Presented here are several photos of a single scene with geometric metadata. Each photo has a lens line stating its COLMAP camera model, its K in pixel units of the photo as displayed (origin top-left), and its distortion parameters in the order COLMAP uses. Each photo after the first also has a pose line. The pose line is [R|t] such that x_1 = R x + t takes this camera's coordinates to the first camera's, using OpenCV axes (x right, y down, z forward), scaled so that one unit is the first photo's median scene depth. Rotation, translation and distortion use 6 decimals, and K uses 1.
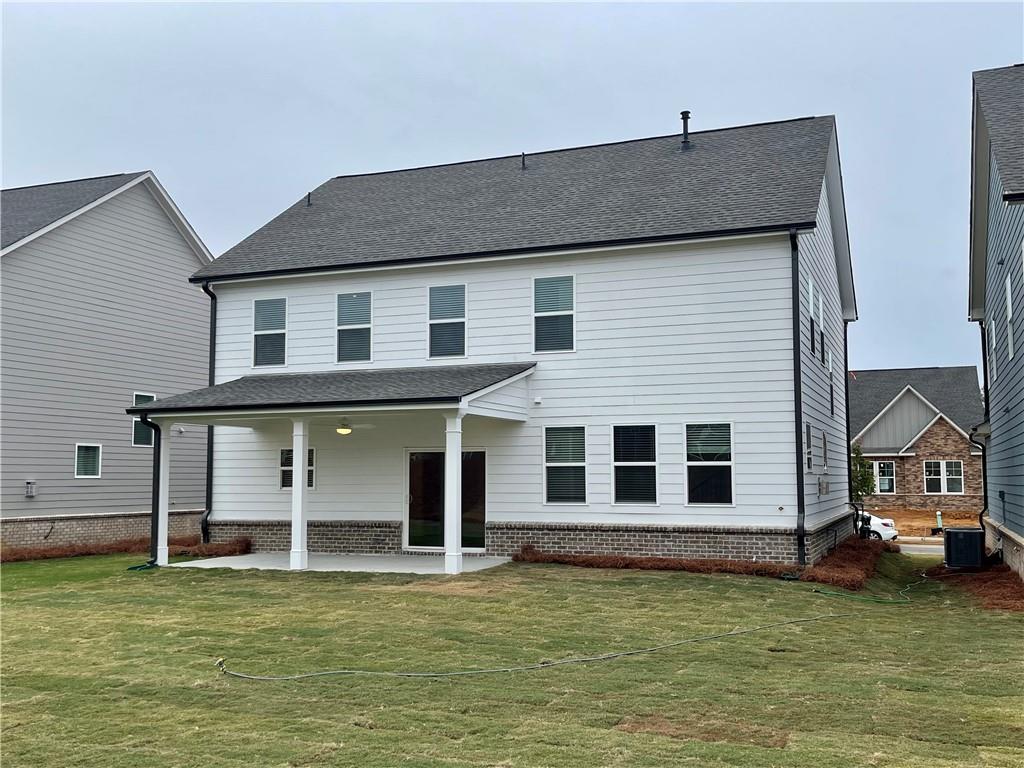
lens RADIAL K [[1048.5, 0, 513.1], [0, 1048.5, 380.3], [0, 0, 1]] dist [0.025393, 0.000000]
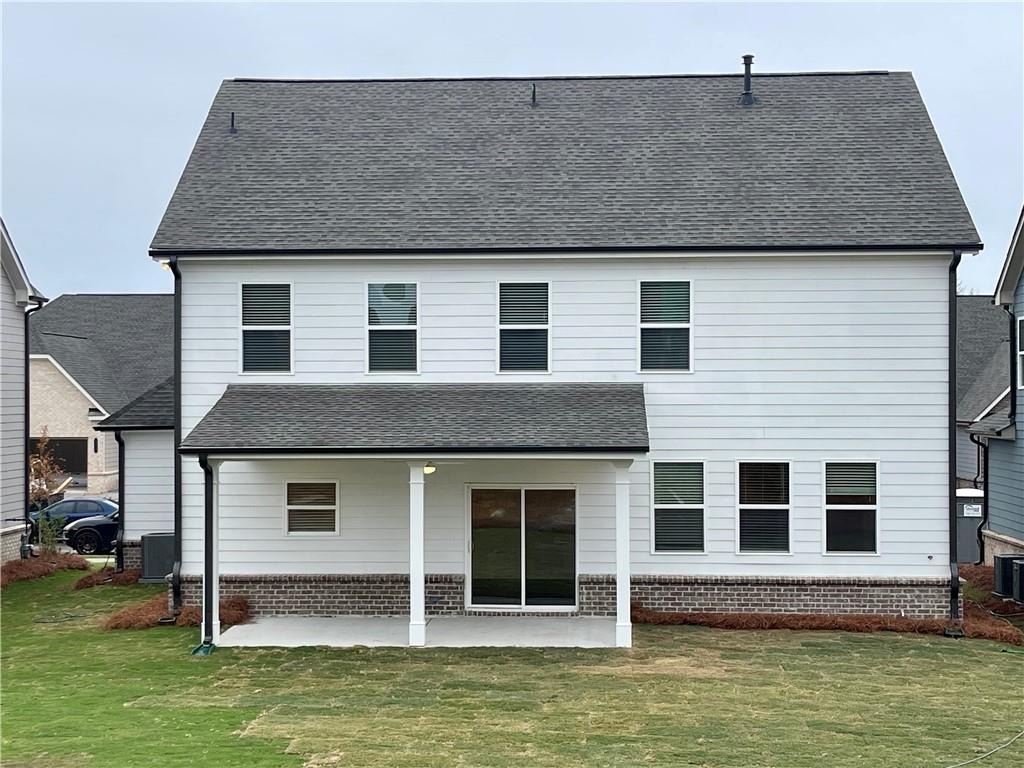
lens RADIAL K [[1695.9, 0, 511.3], [0, 1695.9, 386.2], [0, 0, 1]] dist [-0.002536, 0.000000]
pose [[0.950854, 0.006161, 0.309579, -0.502885], [-0.030876, 0.996706, 0.074997, -0.114745], [-0.308097, -0.080870, 0.947911, -0.245979]]
